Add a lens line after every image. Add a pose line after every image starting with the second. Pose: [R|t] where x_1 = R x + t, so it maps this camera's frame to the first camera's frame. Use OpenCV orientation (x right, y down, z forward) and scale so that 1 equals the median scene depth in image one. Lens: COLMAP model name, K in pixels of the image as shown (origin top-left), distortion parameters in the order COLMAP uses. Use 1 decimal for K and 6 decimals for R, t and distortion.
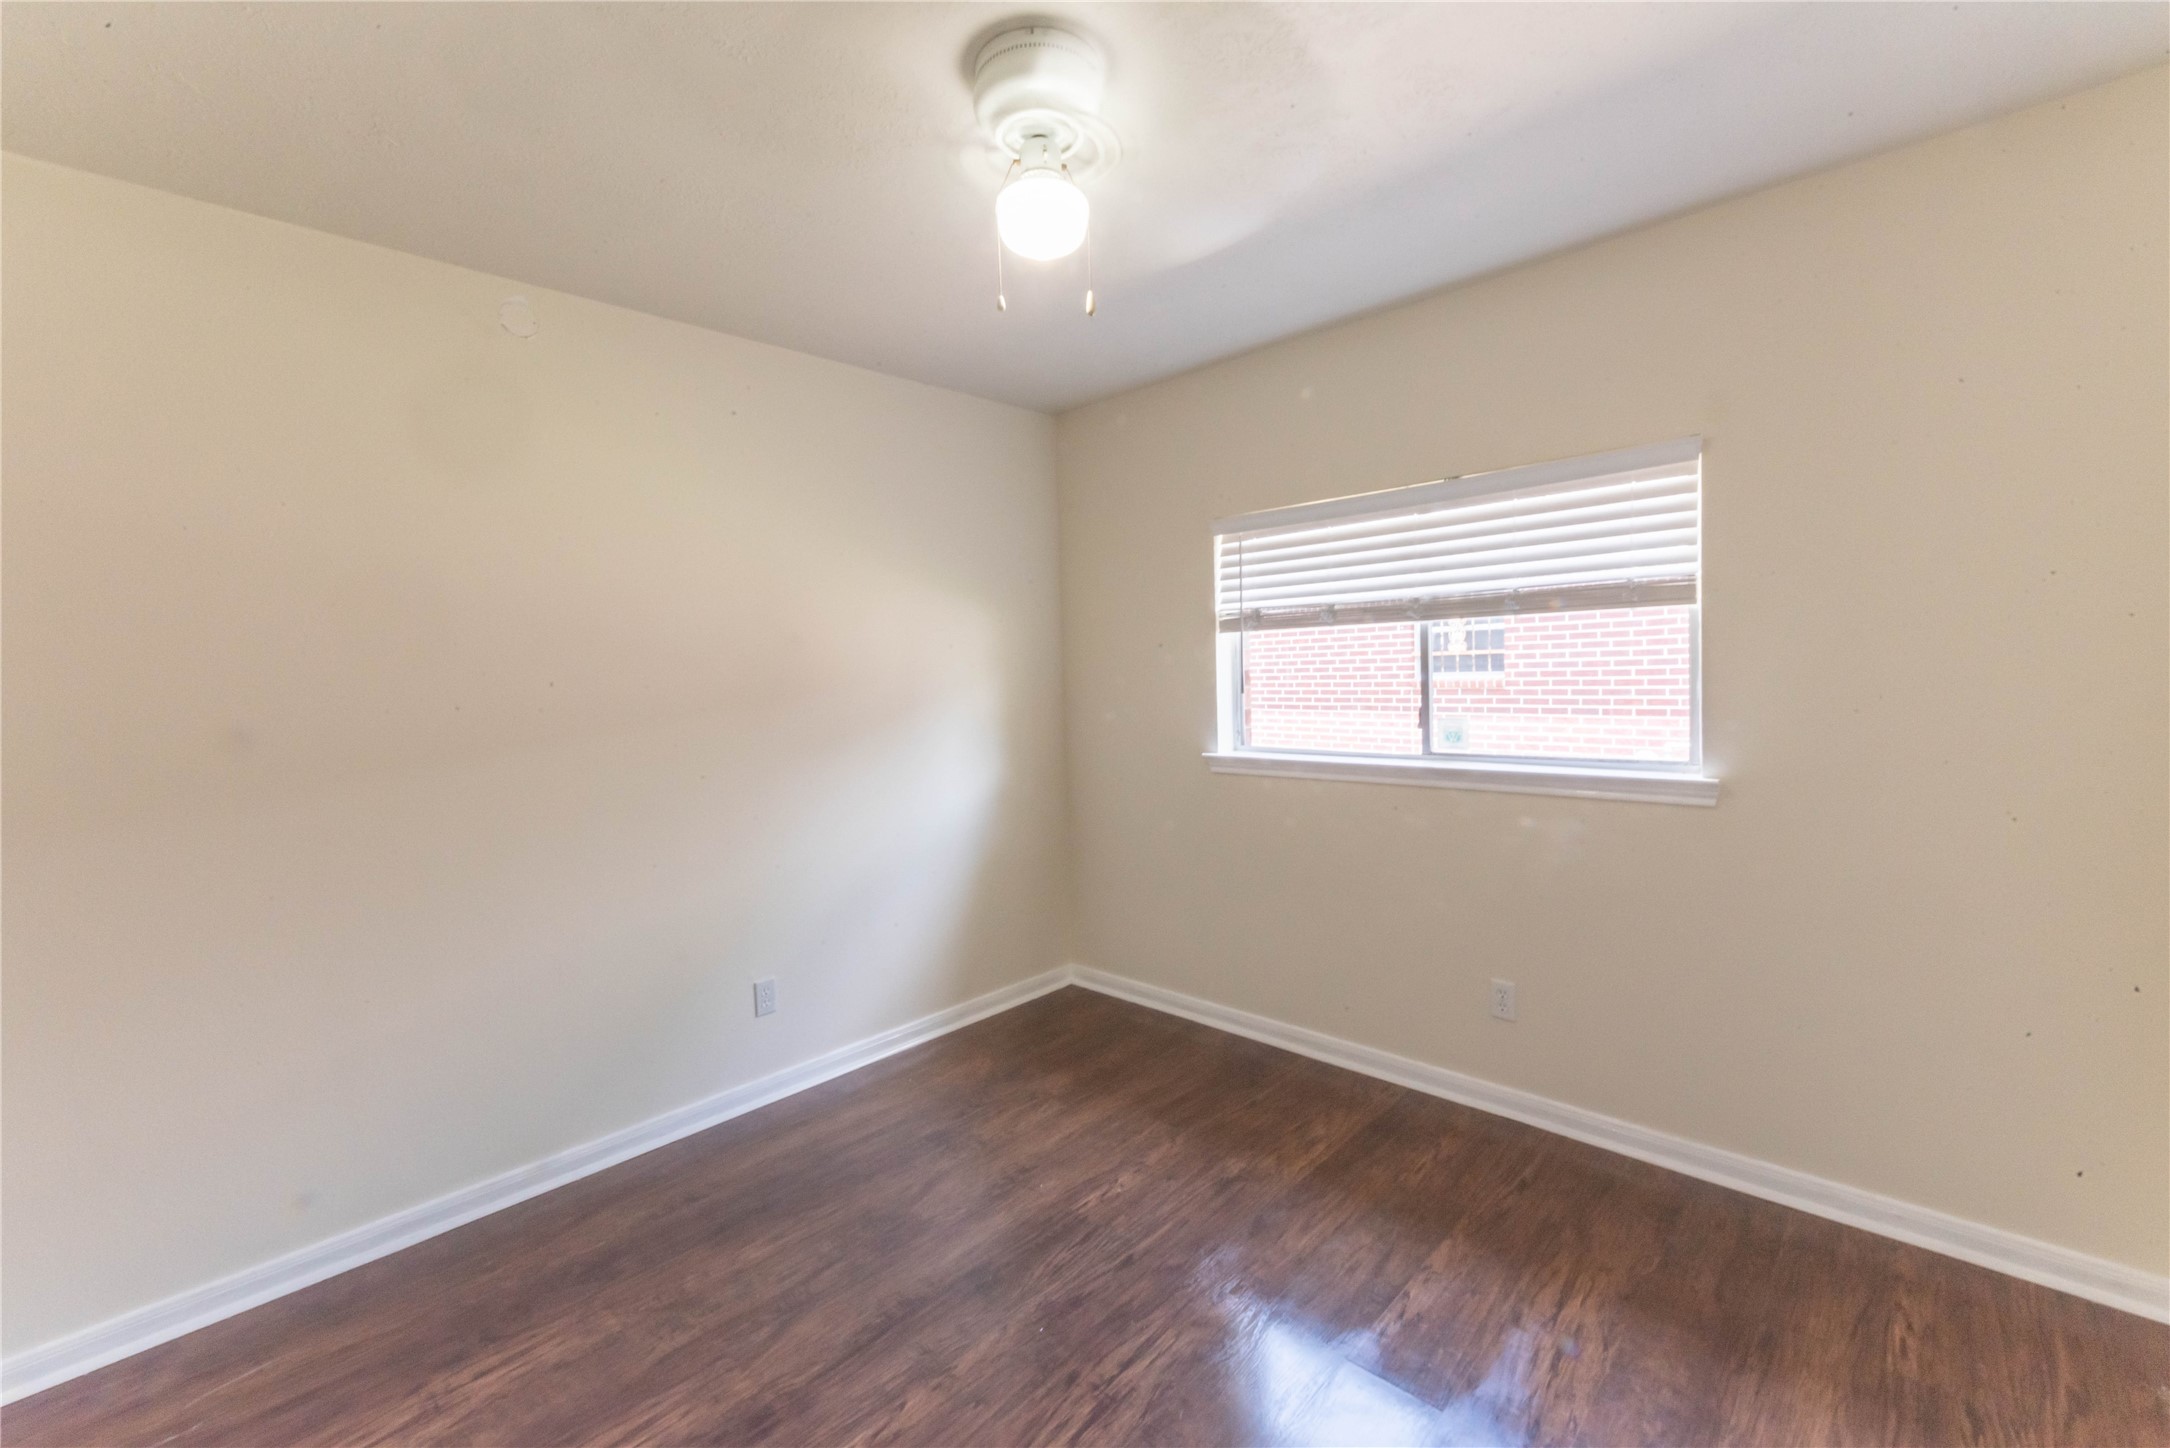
lens RADIAL K [[903.0, 0, 1075.9], [0, 903.0, 691.0], [0, 0, 1]] dist [0.018121, -0.005533]
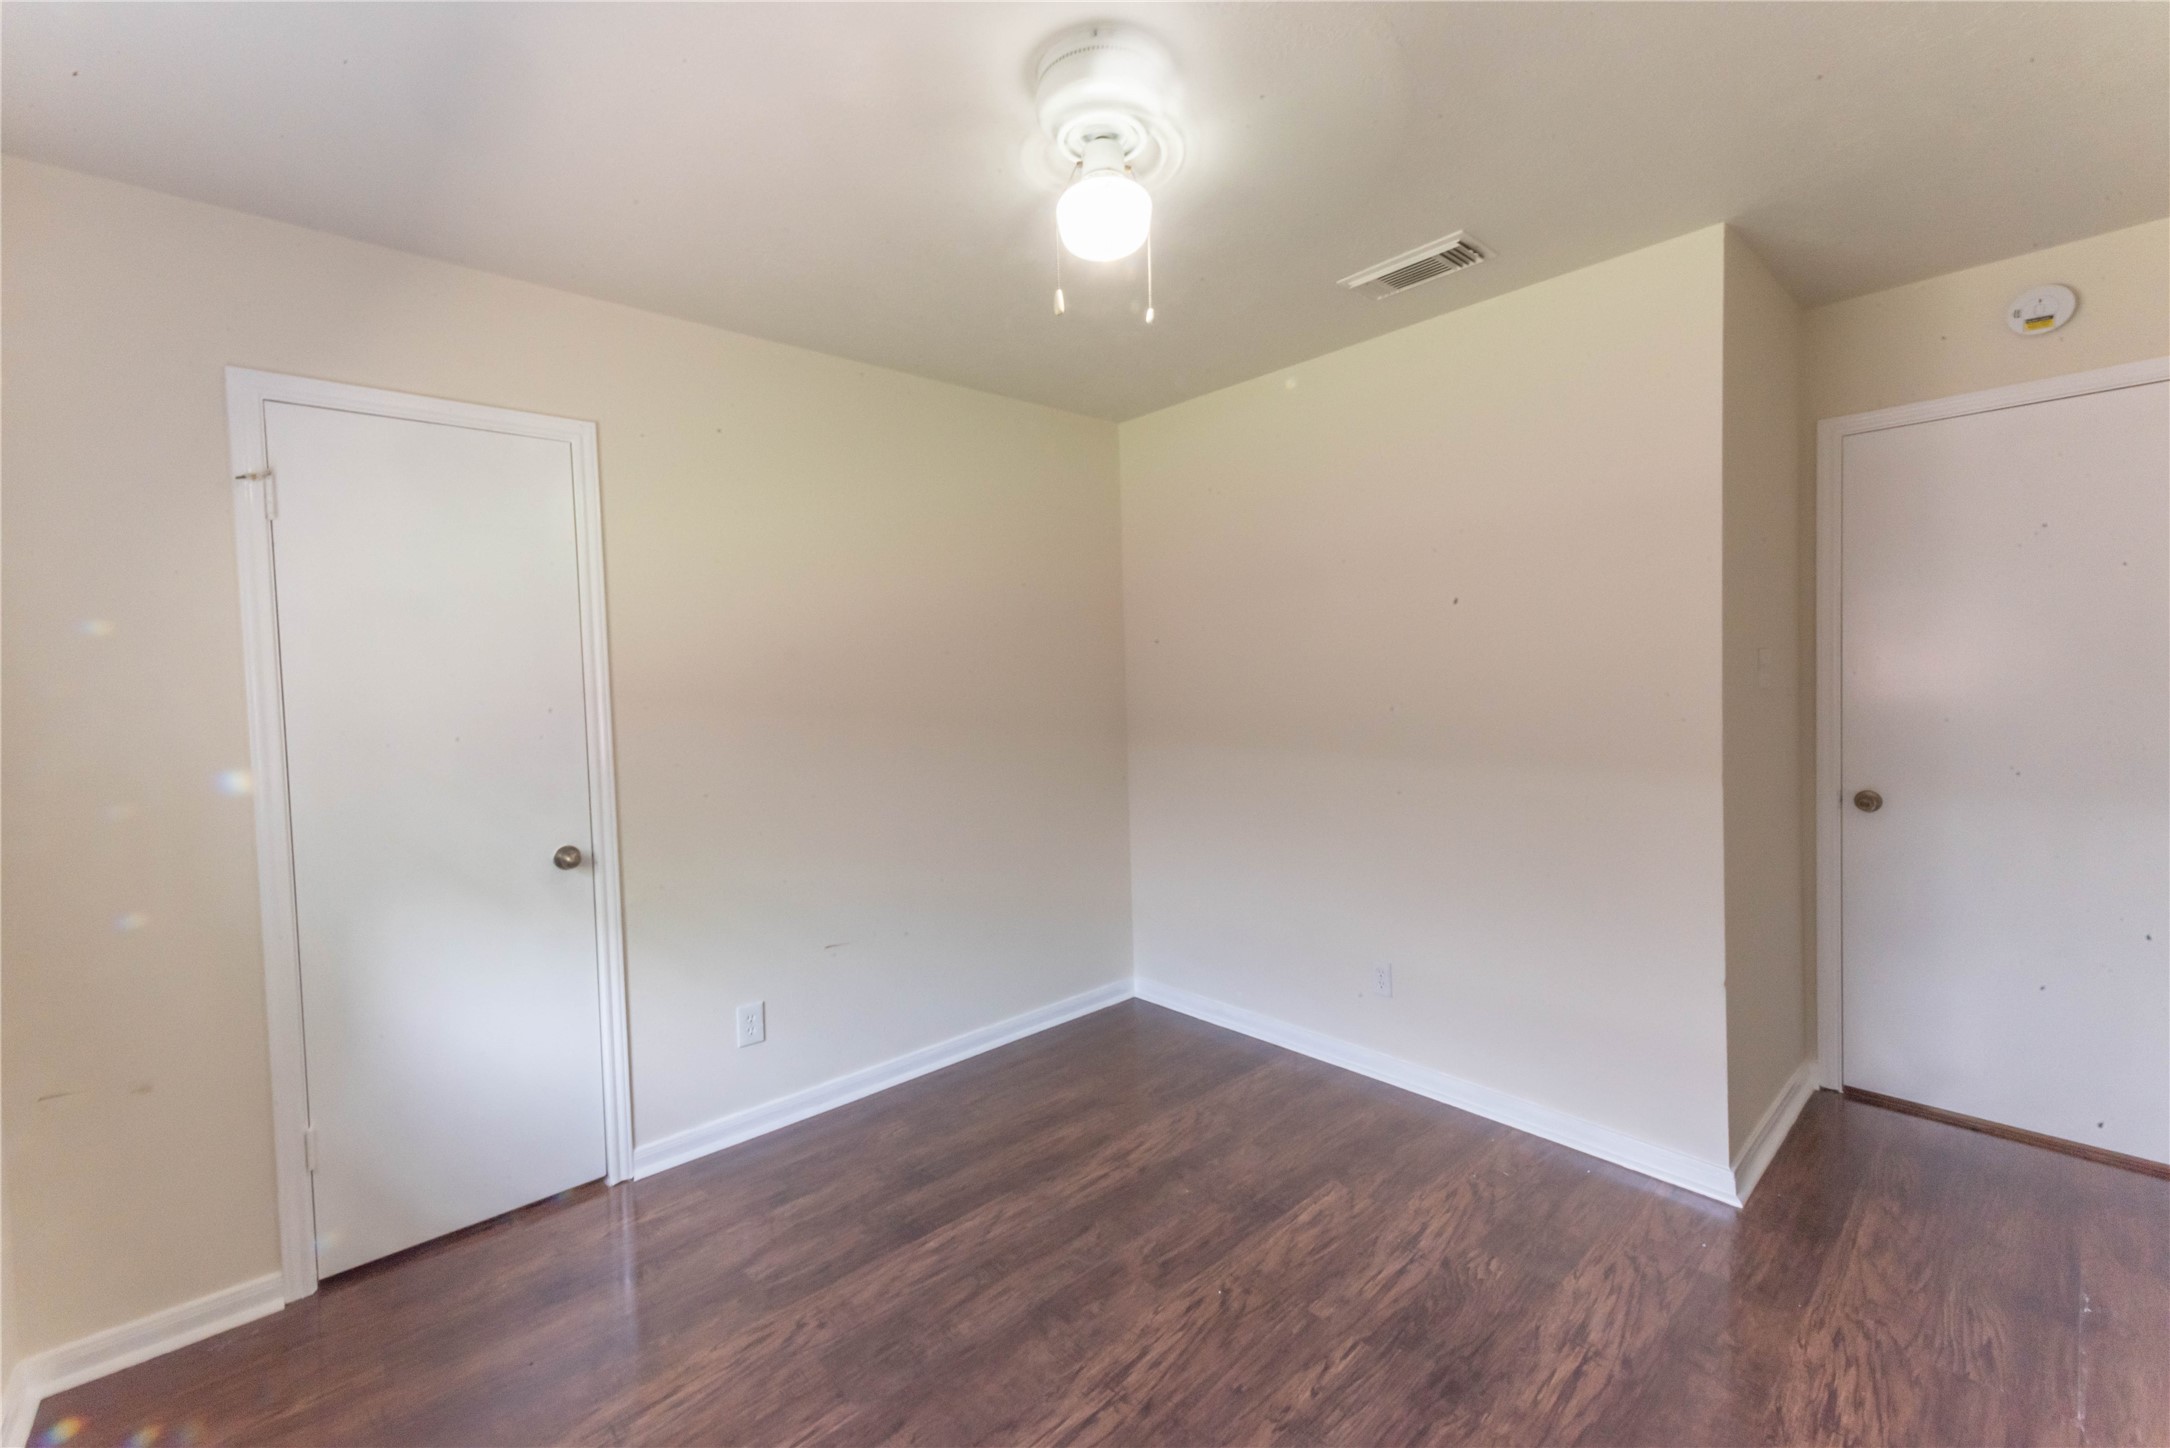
lens RADIAL K [[905.9, 0, 1088.1], [0, 905.9, 688.4], [0, 0, 1]] dist [0.015342, -0.004021]
pose [[-0.996503, 0.060634, 0.057484, -0.034238], [0.062560, 0.997518, 0.032319, -0.035363], [-0.055381, 0.035802, -0.997823, 1.504175]]
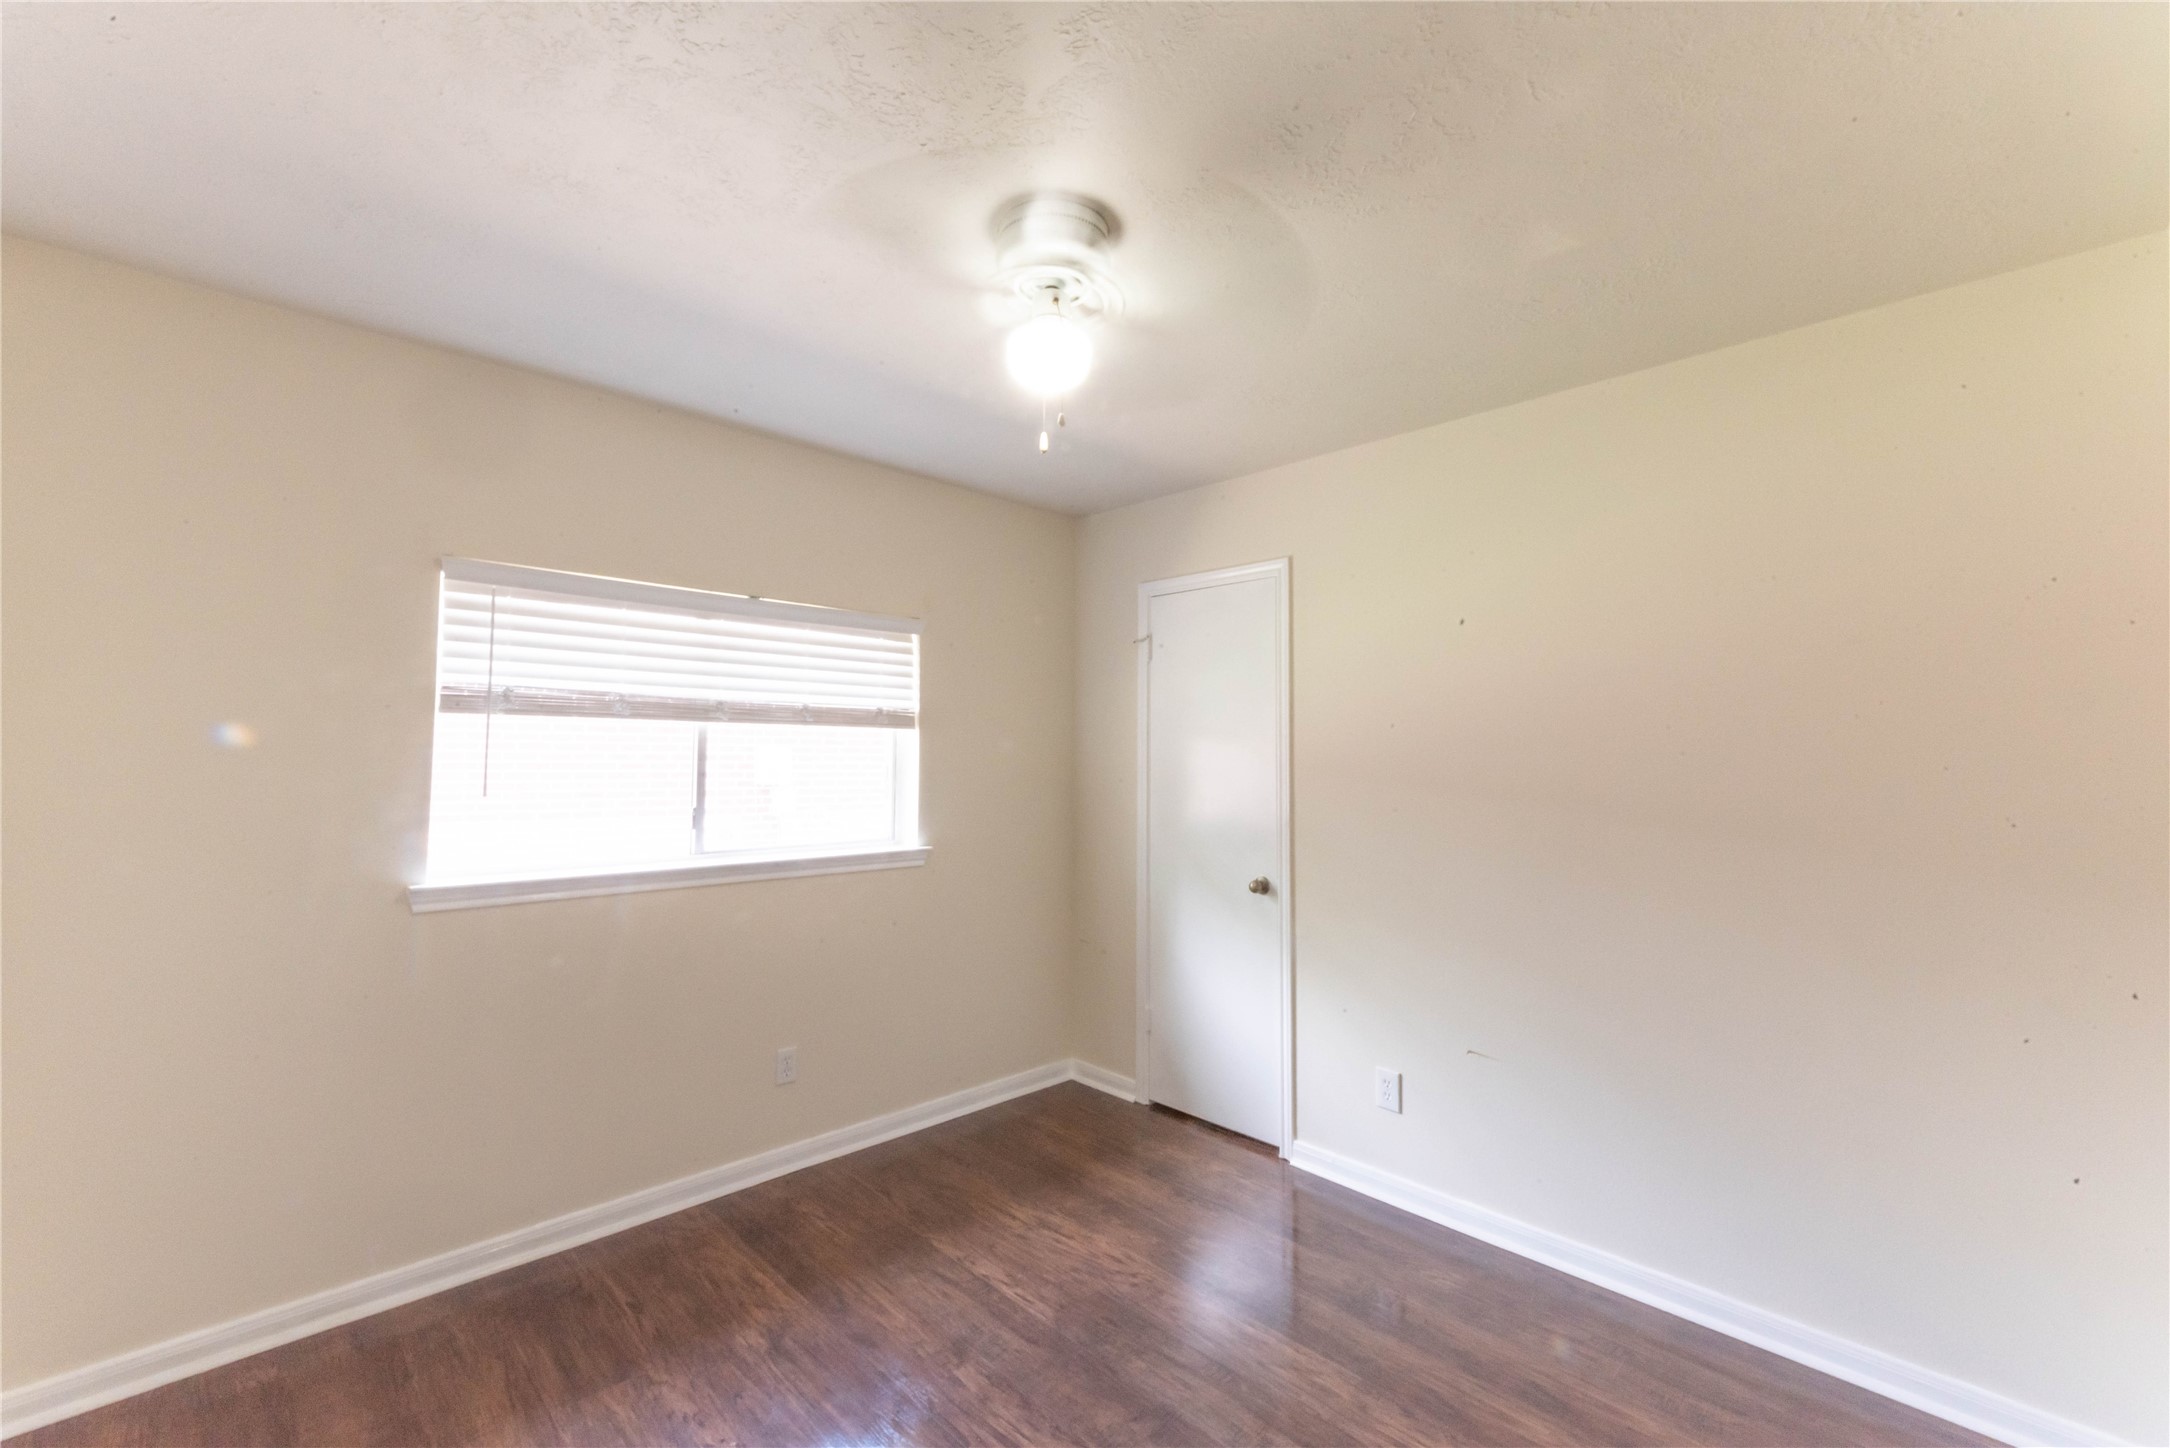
lens RADIAL K [[905.9, 0, 1088.1], [0, 905.9, 688.4], [0, 0, 1]] dist [0.015342, -0.004021]
pose [[0.023455, 0.106843, 0.993999, -0.821360], [0.011957, 0.994172, -0.107144, 0.000102], [-0.999653, 0.014398, 0.022041, 0.704303]]
